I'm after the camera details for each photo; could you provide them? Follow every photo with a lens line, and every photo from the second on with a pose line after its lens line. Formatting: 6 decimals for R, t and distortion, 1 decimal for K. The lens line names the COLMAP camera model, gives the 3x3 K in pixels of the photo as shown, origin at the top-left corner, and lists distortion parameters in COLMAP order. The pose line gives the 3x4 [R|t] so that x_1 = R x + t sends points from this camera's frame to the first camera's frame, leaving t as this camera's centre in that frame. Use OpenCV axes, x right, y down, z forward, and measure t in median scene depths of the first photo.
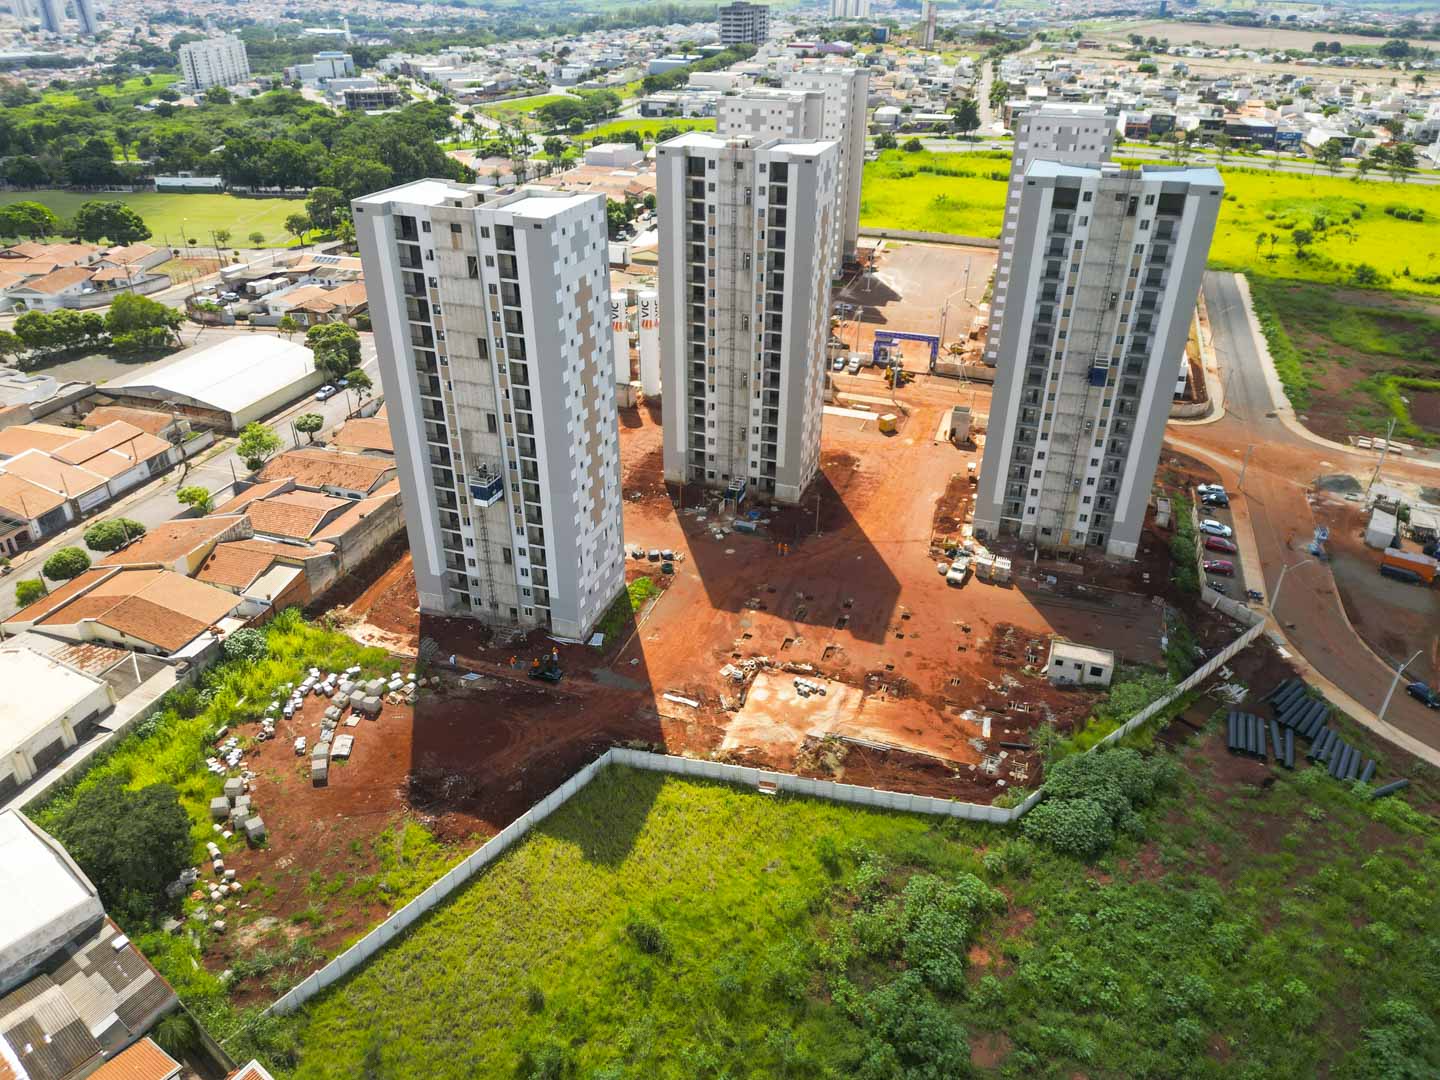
lens RADIAL K [[1015.8, 0, 729.5], [0, 1015.8, 542.1], [0, 0, 1]] dist [0.056128, -0.050466]
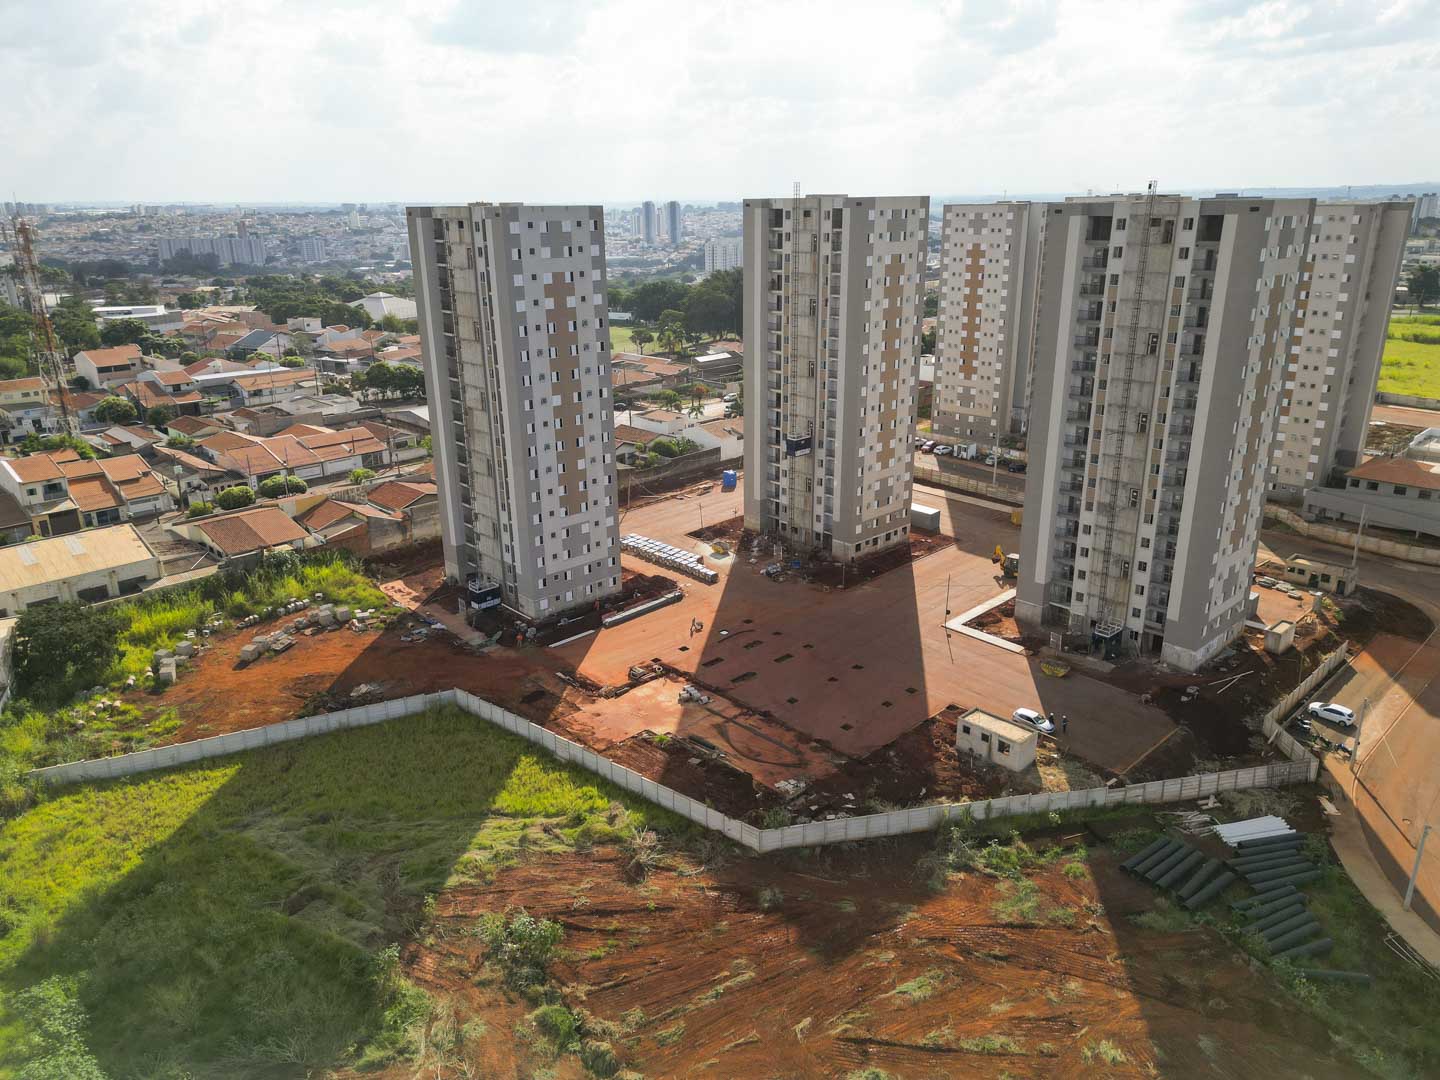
lens RADIAL K [[1014.9, 0, 725.5], [0, 1014.9, 538.7], [0, 0, 1]] dist [0.080185, -0.074969]
pose [[0.884303, 0.129569, -0.448575, 0.449031], [-0.211182, 0.967832, -0.136763, 0.109635], [0.416425, 0.215671, 0.883219, 0.127232]]
